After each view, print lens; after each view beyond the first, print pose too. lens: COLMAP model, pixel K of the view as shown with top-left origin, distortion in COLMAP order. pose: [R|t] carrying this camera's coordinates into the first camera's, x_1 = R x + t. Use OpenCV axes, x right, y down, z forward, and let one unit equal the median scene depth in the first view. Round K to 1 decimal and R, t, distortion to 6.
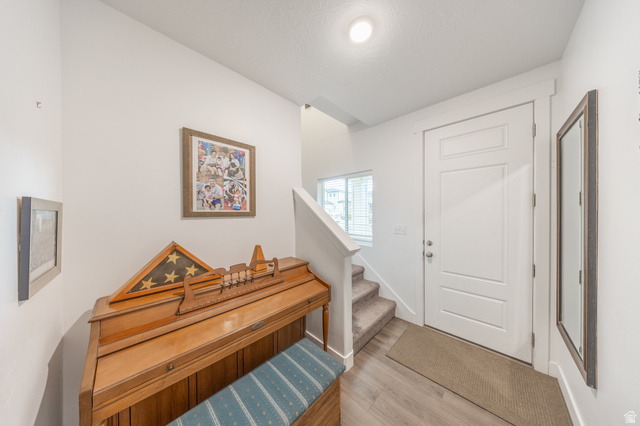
lens RADIAL K [[185.9, 0, 320.0], [0, 185.9, 213.0], [0, 0, 1]] dist [-0.000544, -0.000001]
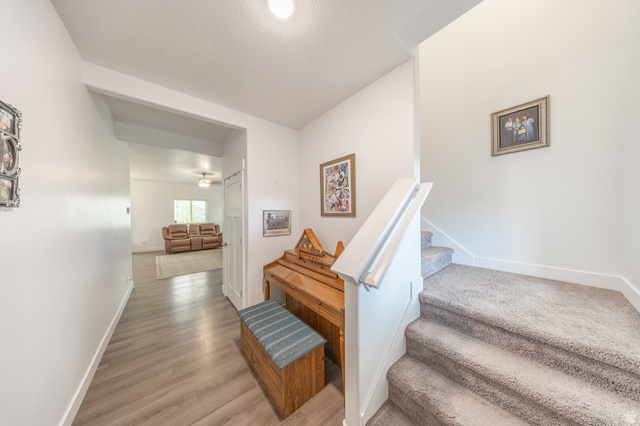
lens RADIAL K [[185.9, 0, 320.0], [0, 185.9, 213.0], [0, 0, 1]] dist [-0.000544, -0.000001]
pose [[-0.110449, -0.002648, -0.993878, 0.853846], [-0.001399, 0.999996, -0.002509, -0.002300], [0.993881, 0.001113, -0.110453, 1.025337]]
